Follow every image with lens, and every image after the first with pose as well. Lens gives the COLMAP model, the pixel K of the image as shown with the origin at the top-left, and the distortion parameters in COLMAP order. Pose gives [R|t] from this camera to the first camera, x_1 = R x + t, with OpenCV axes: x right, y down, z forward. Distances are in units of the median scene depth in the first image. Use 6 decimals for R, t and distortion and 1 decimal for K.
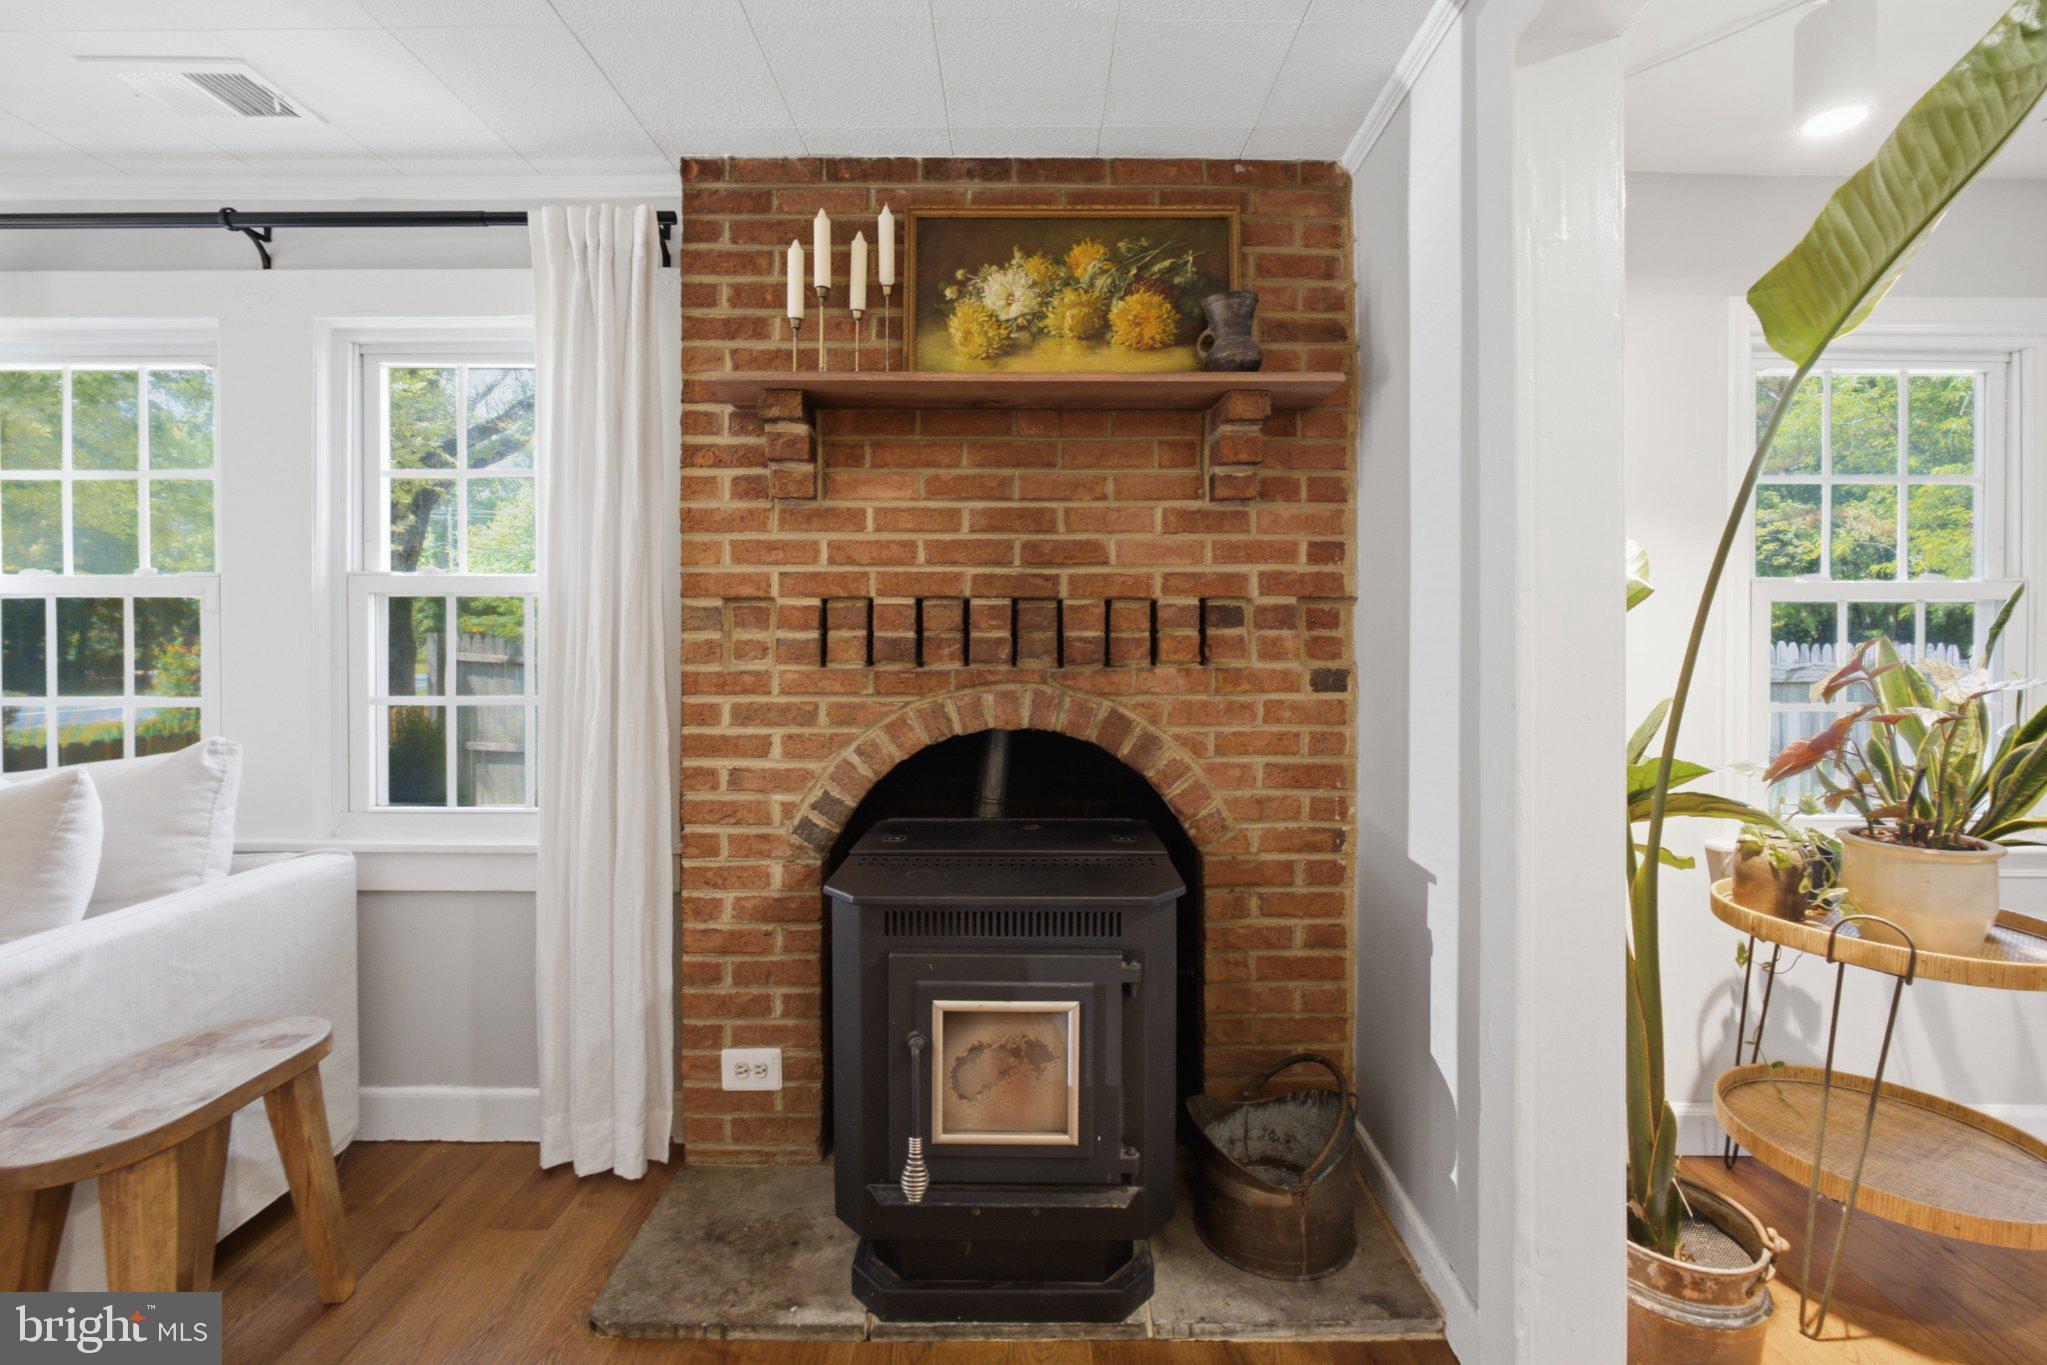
lens RADIAL K [[912.0, 0, 1024.7], [0, 912.0, 642.3], [0, 0, 1]] dist [-0.002195, -0.000012]
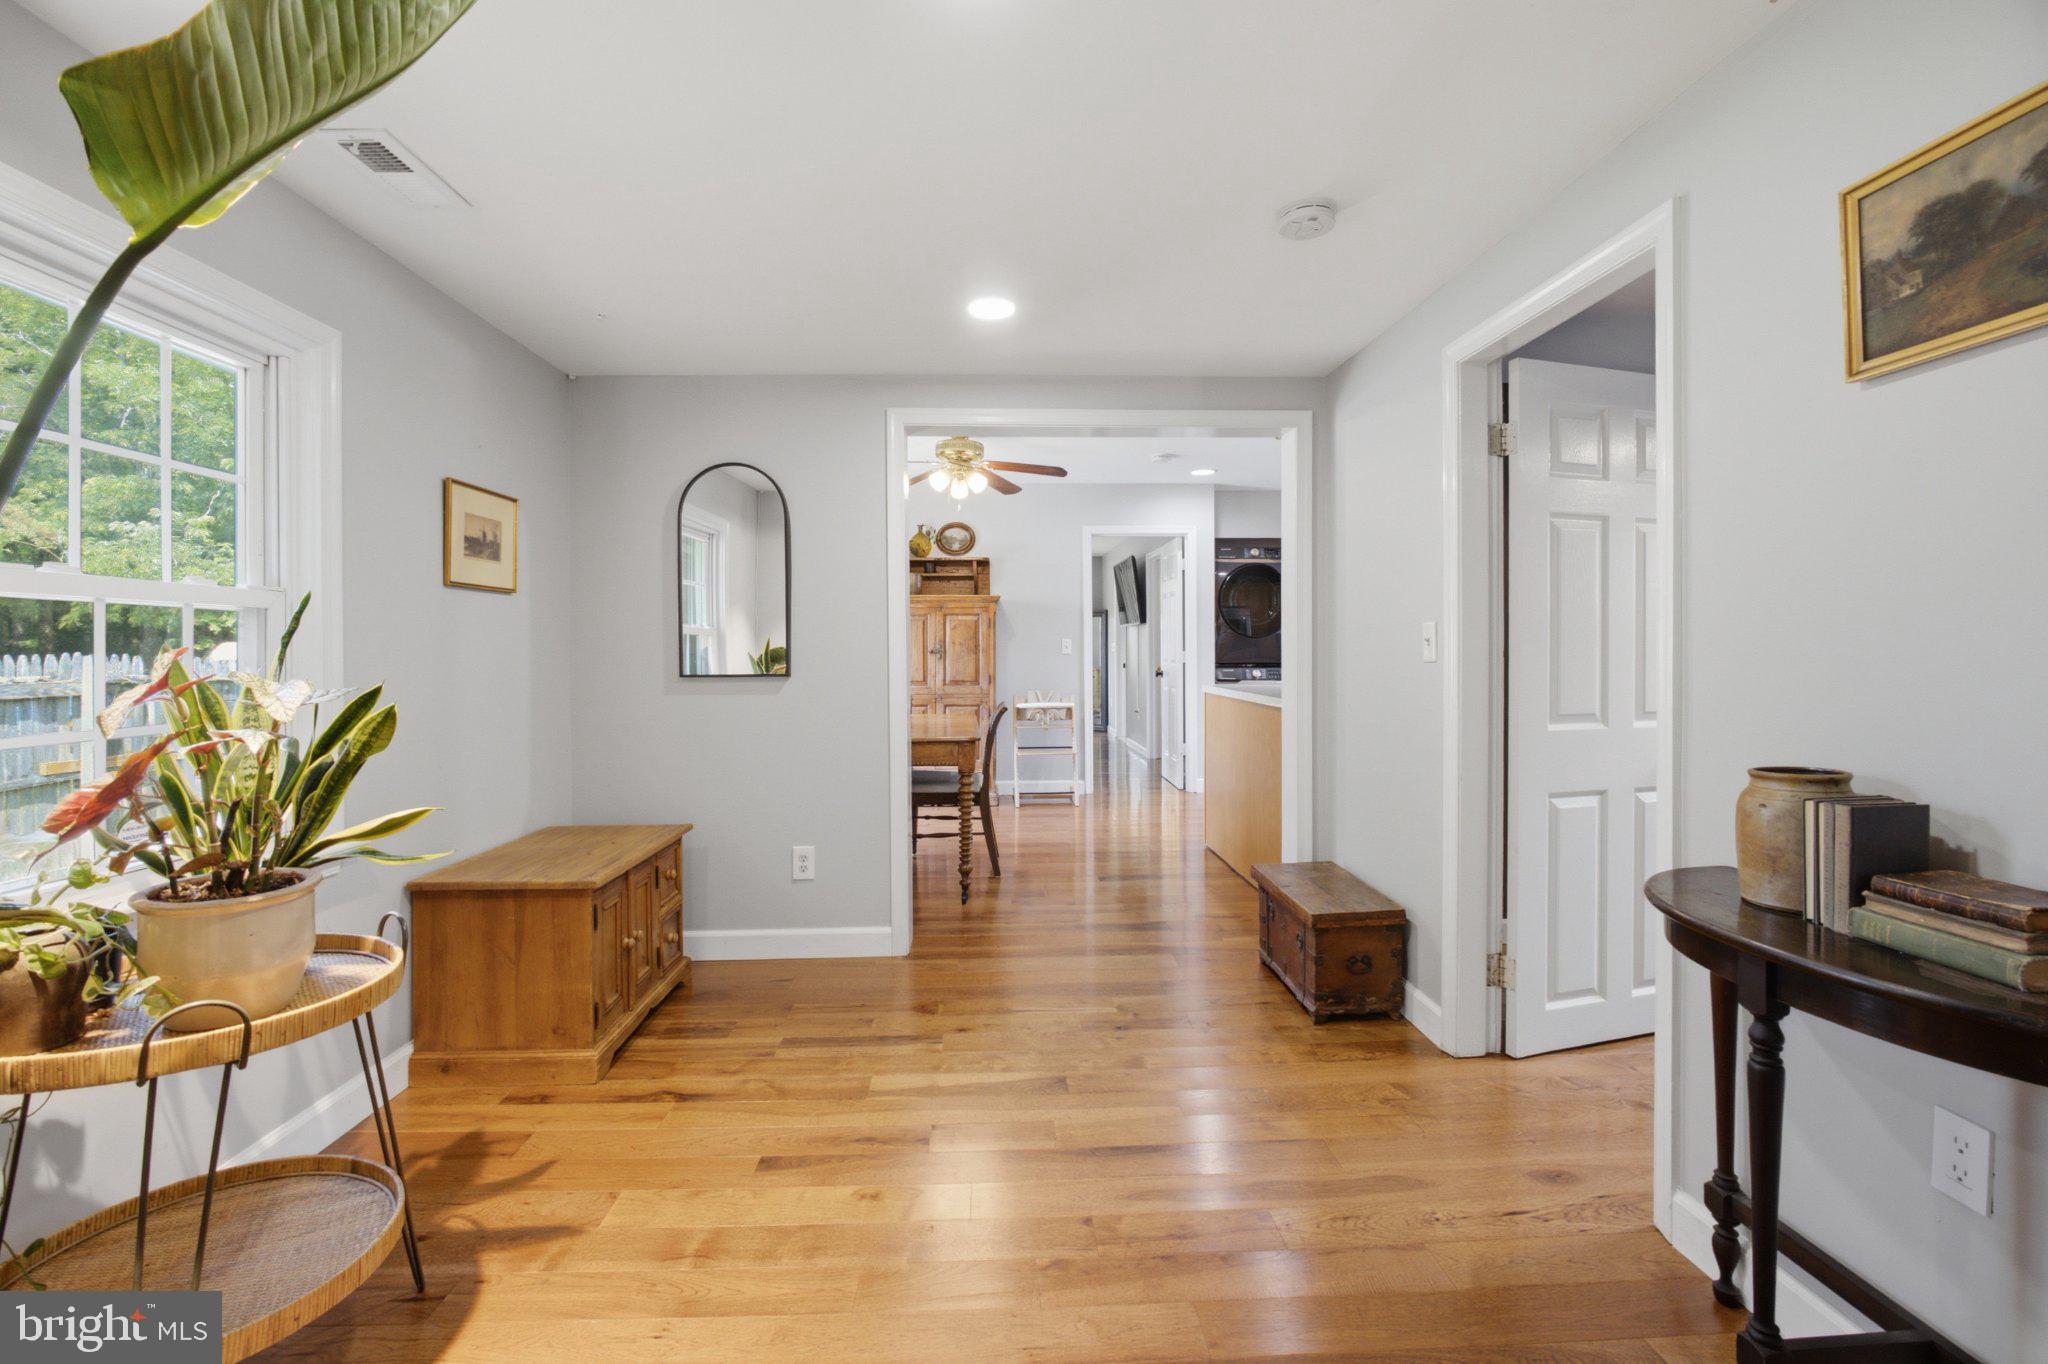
lens RADIAL K [[883.1, 0, 1024.8], [0, 883.1, 664.3], [0, 0, 1]] dist [-0.003867, -0.000179]
pose [[-0.034587, -0.011310, 0.999338, 0.138900], [-0.001350, 0.999936, 0.011270, 0.000630], [-0.999401, -0.000959, -0.034600, 0.285103]]
